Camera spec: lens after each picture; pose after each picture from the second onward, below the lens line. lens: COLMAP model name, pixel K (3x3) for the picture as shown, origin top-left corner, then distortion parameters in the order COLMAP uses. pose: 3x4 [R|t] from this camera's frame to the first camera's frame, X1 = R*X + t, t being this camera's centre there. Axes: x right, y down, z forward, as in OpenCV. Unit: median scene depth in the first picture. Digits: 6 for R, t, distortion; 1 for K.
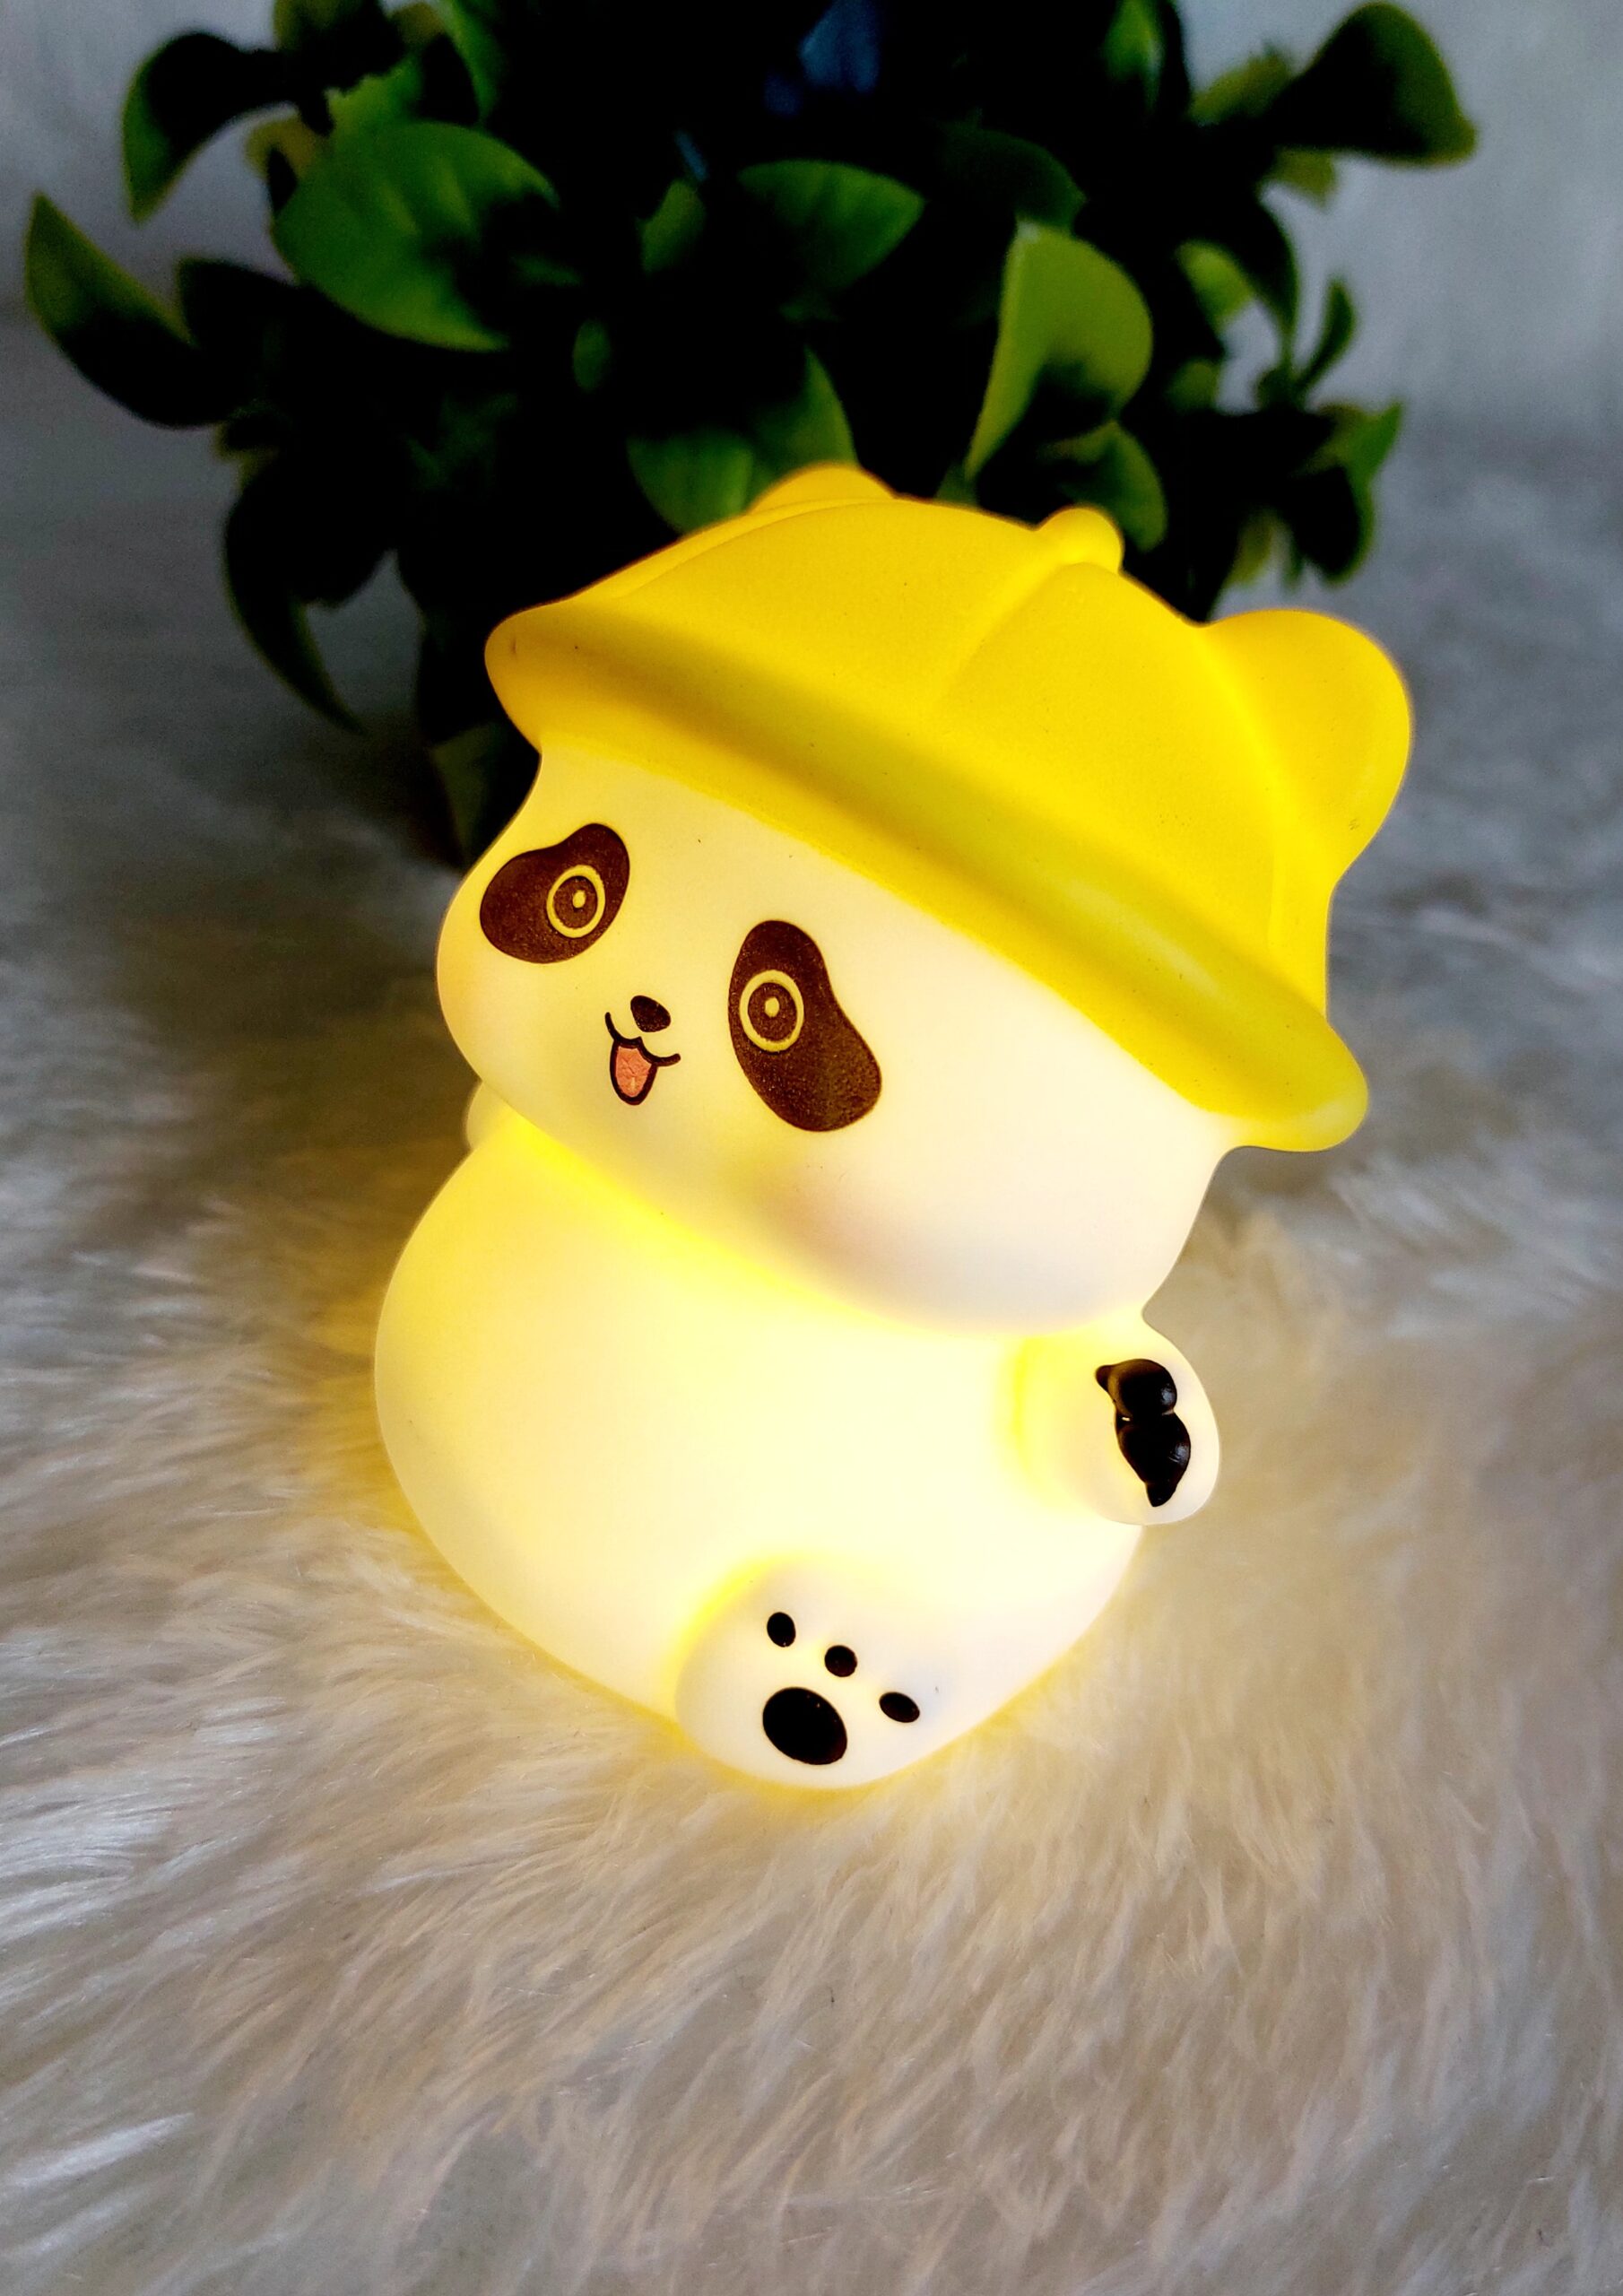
lens RADIAL K [[1842.4, 0, 811.5], [0, 1842.4, 1148.0], [0, 0, 1]] dist [0.001705, -0.006523]
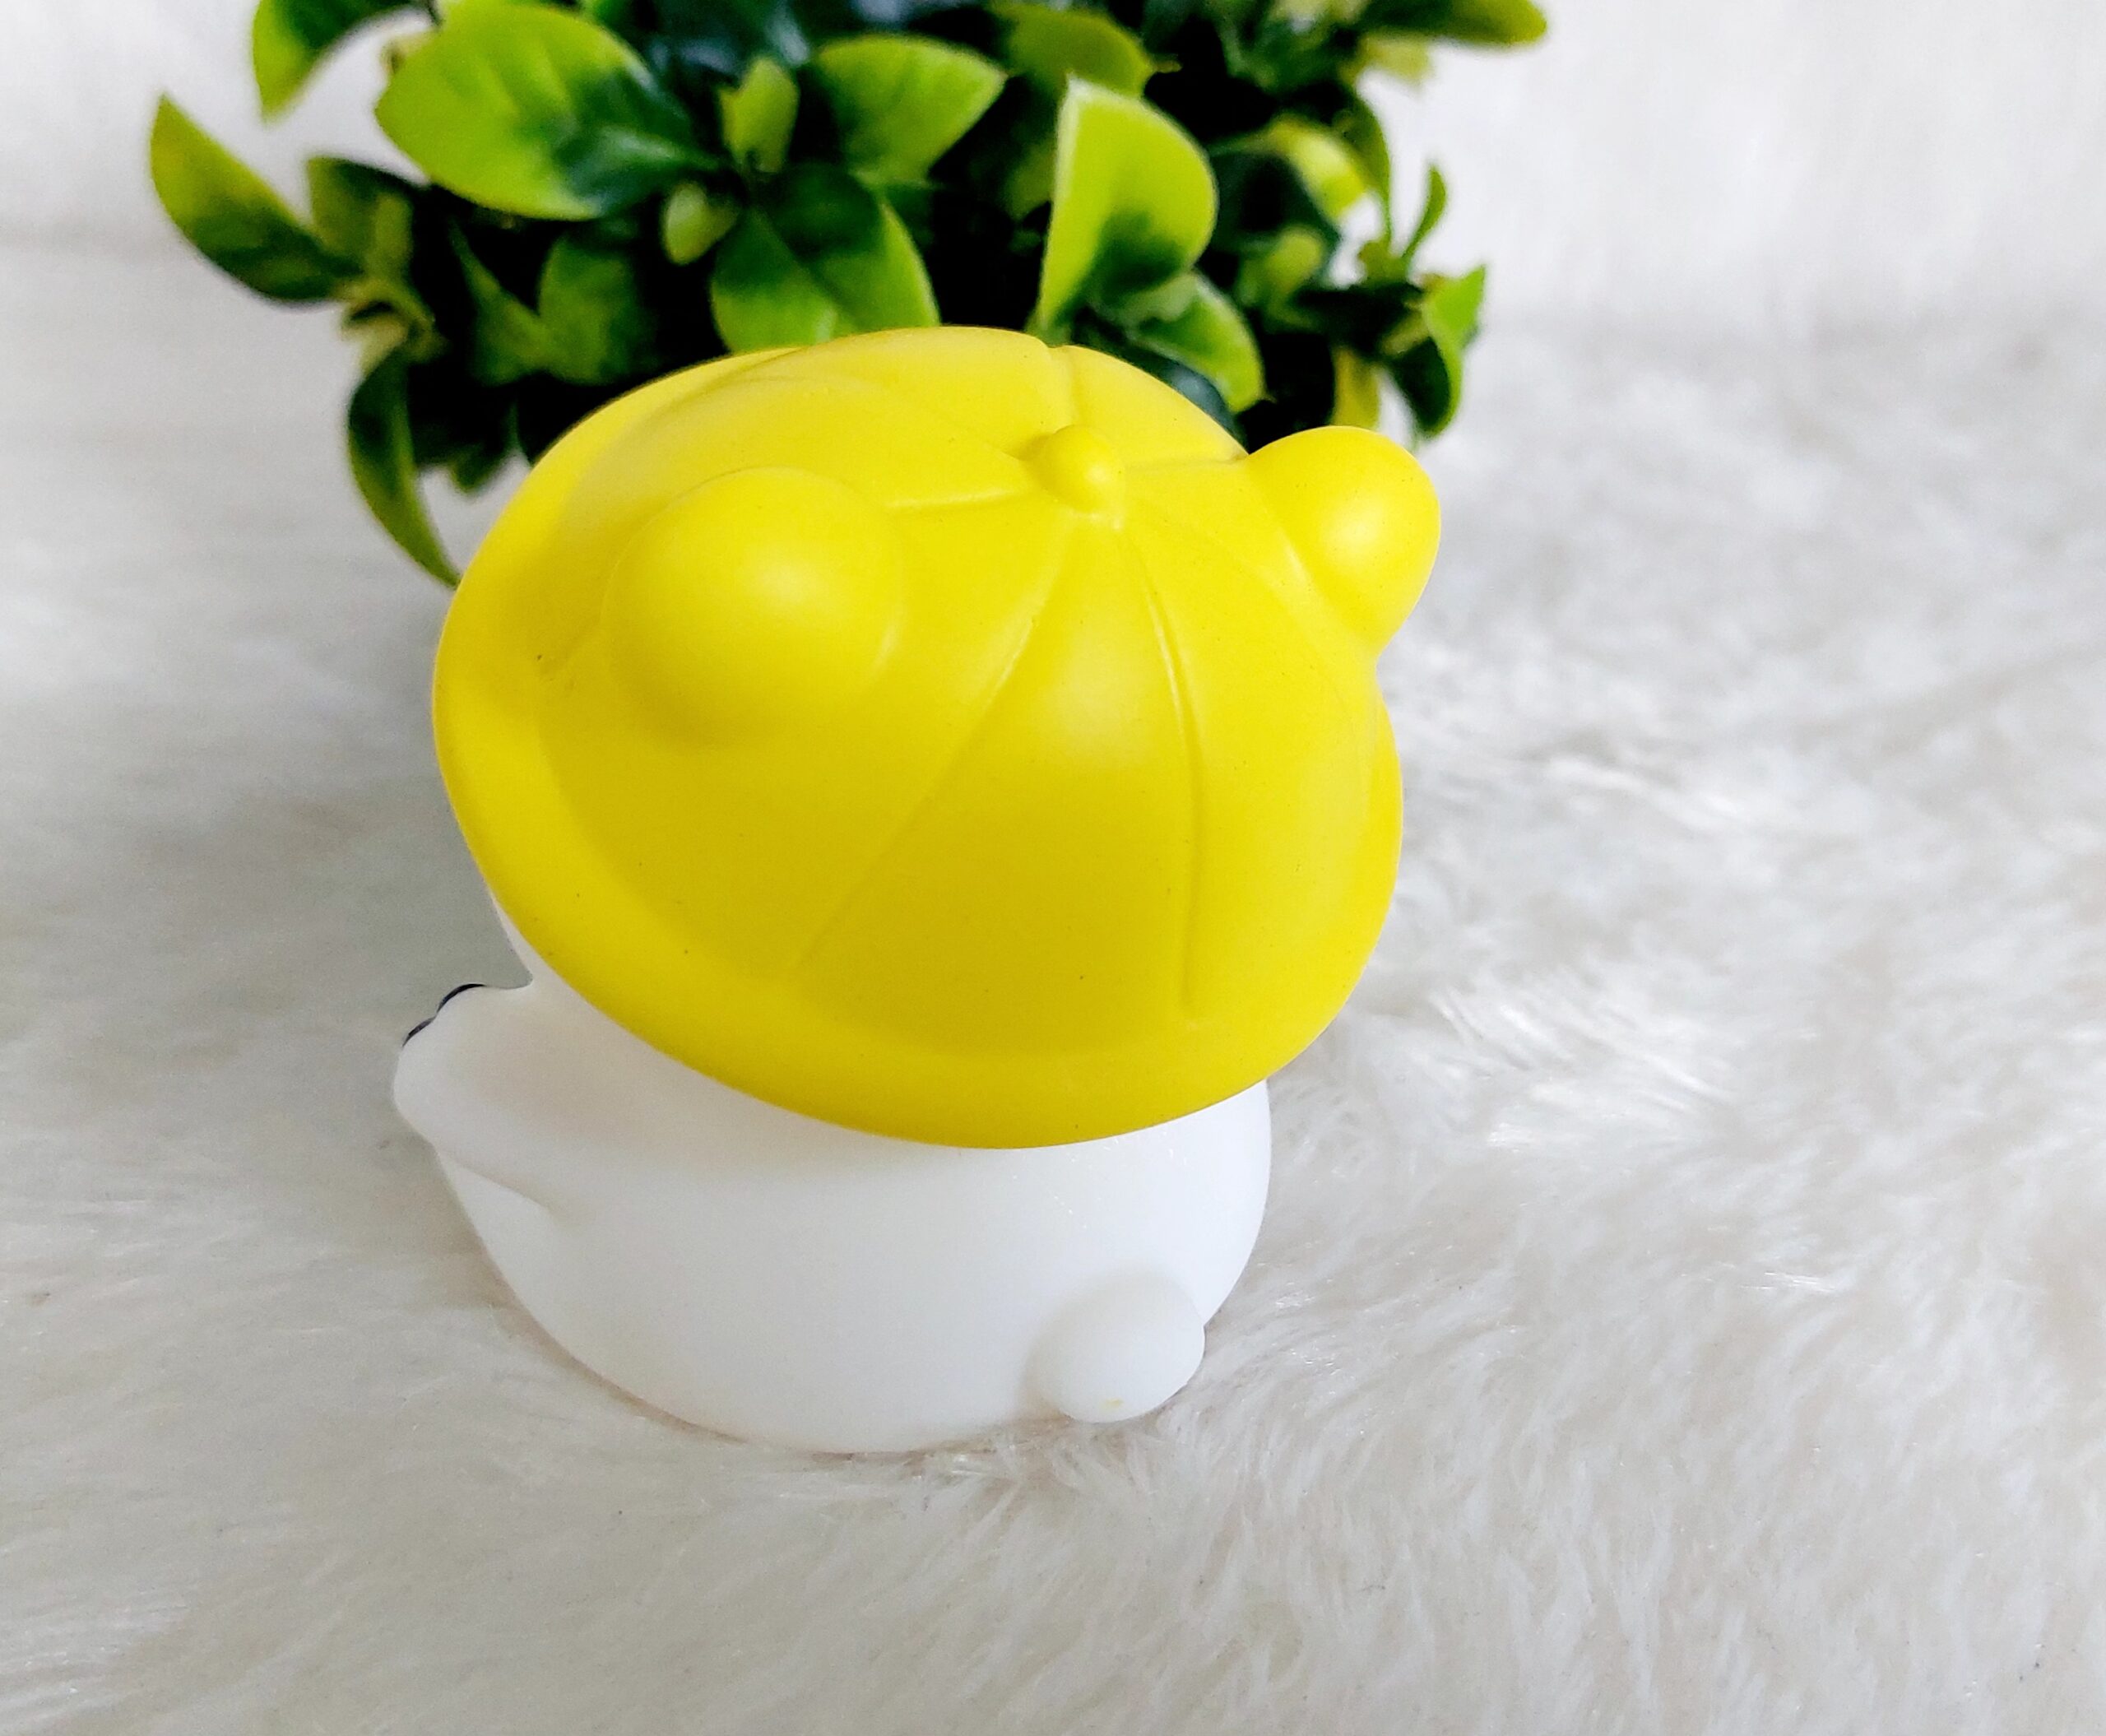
lens RADIAL K [[1909.8, 0, 1044.1], [0, 1909.8, 850.1], [0, 0, 1]] dist [0.012466, -0.006368]
pose [[0.999597, -0.023751, 0.015531, 0.095530], [0.025436, 0.992536, -0.119274, 0.093347], [-0.012582, 0.119621, 0.992740, -0.058147]]
